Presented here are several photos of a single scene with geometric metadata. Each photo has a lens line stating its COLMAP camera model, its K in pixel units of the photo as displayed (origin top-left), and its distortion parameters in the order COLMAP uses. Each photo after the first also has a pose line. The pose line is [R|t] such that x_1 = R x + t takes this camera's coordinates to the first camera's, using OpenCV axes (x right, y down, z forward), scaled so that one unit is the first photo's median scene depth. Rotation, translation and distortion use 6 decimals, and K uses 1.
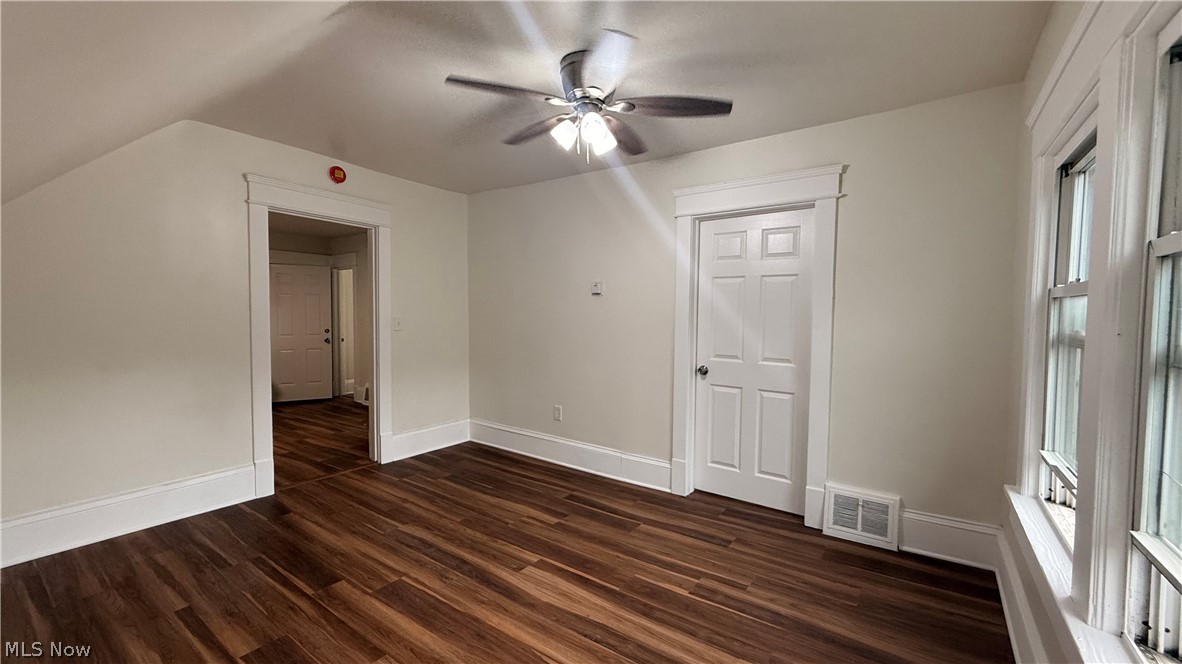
lens RADIAL K [[475.2, 0, 584.4], [0, 475.2, 331.4], [0, 0, 1]] dist [0.004334, 0.000285]
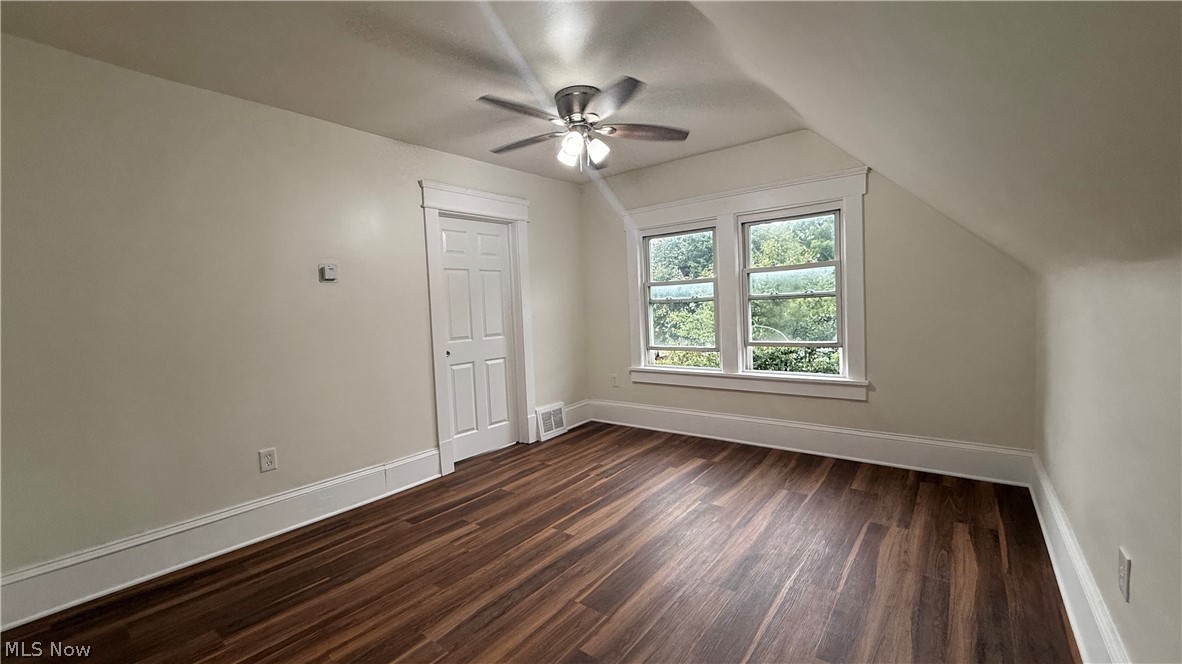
lens RADIAL K [[475.2, 0, 592.3], [0, 475.2, 328.8], [0, 0, 1]] dist [0.004334, 0.000285]
pose [[0.033907, -0.060978, 0.997563, -0.933559], [0.086675, 0.994556, 0.057848, -0.008897], [-0.995659, 0.084502, 0.039007, 0.702832]]
